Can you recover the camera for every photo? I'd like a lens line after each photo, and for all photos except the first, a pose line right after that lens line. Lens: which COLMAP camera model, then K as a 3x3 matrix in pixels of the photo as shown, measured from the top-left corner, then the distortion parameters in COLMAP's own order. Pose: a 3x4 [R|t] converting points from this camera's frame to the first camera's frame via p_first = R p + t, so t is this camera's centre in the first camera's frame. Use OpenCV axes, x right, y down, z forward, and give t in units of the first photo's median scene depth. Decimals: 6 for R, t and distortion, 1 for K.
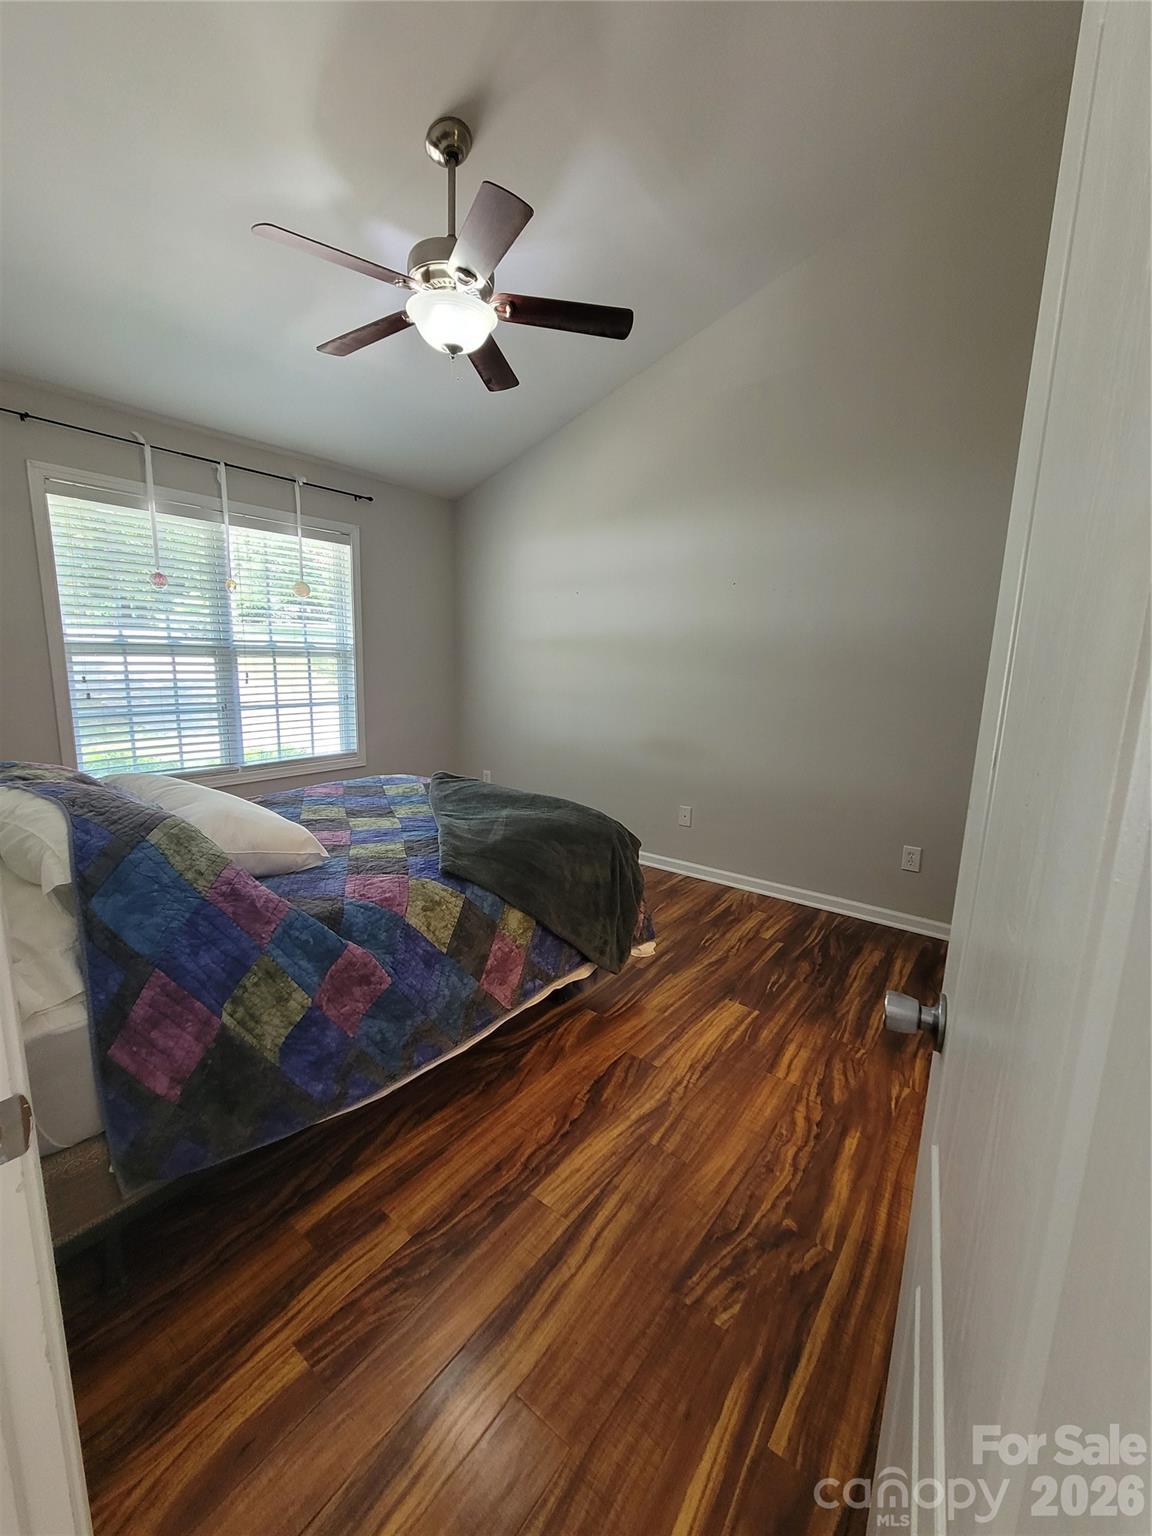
lens RADIAL K [[630.8, 0, 575.6], [0, 630.8, 758.9], [0, 0, 1]] dist [0.003130, 0.000166]
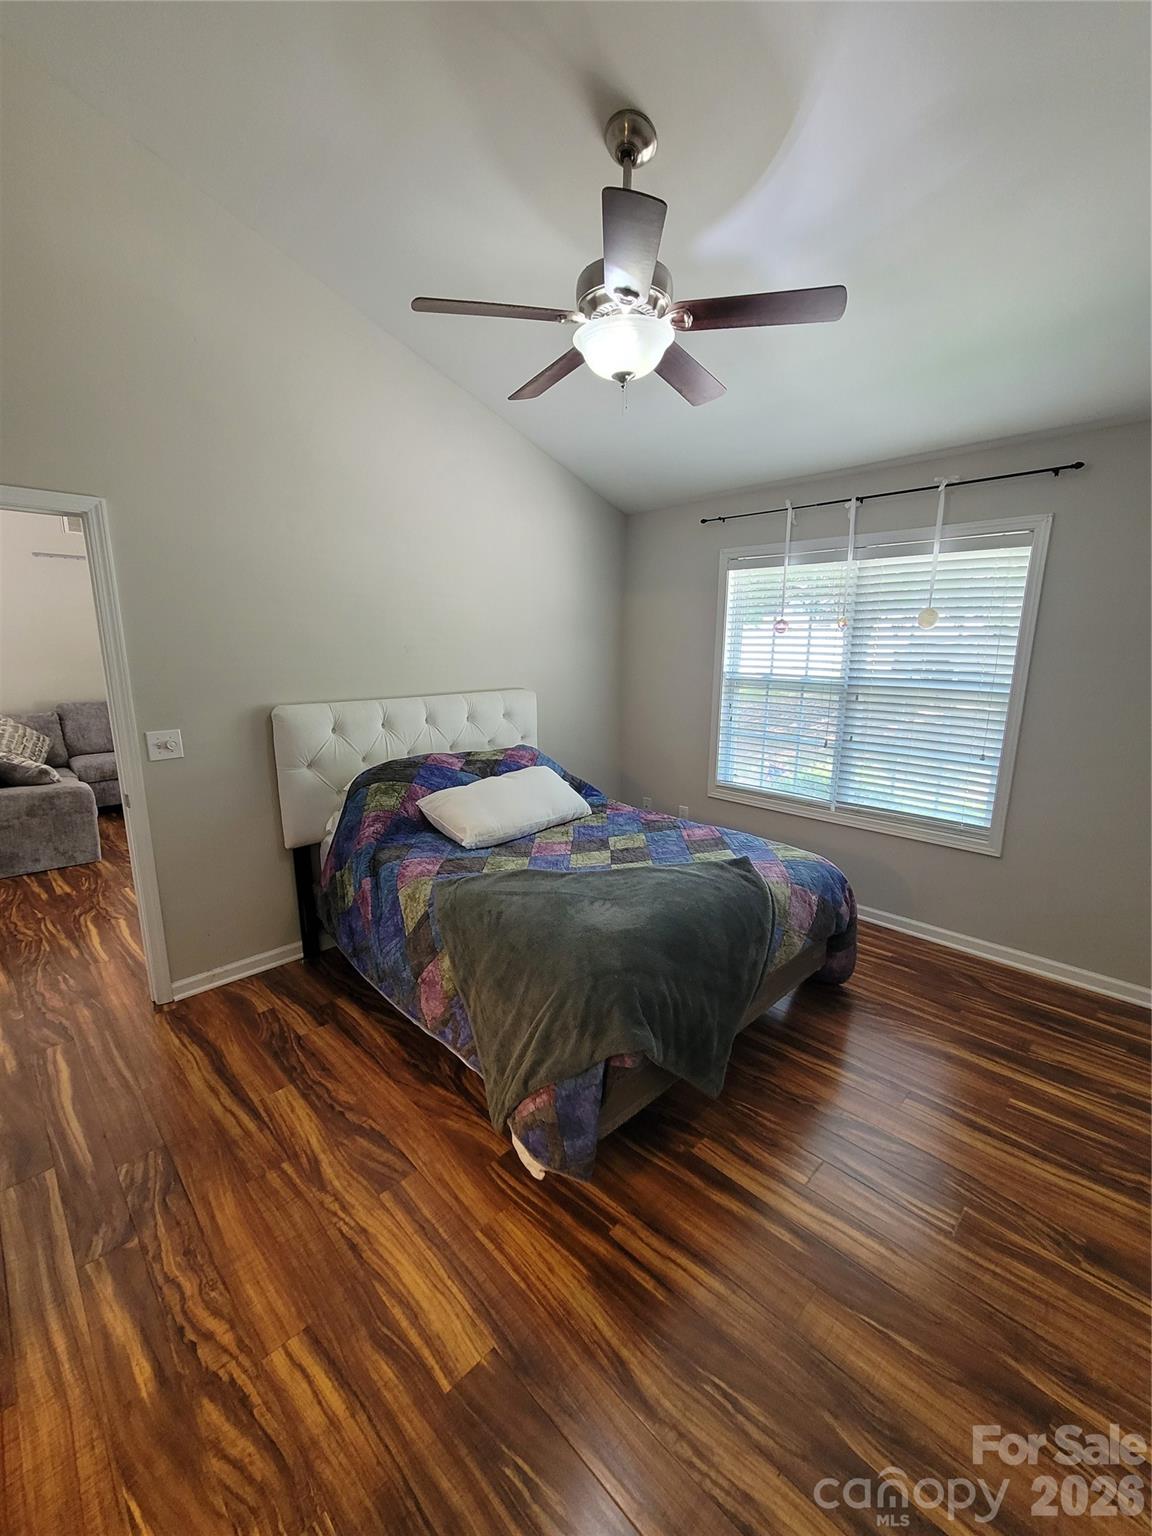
lens RADIAL K [[630.8, 0, 566.1], [0, 630.8, 768.6], [0, 0, 1]] dist [0.003130, 0.000166]
pose [[-0.146289, 0.174364, -0.973754, 0.915258], [-0.172186, 0.964830, 0.198633, -0.326966], [0.974141, 0.196724, -0.111121, 1.339959]]
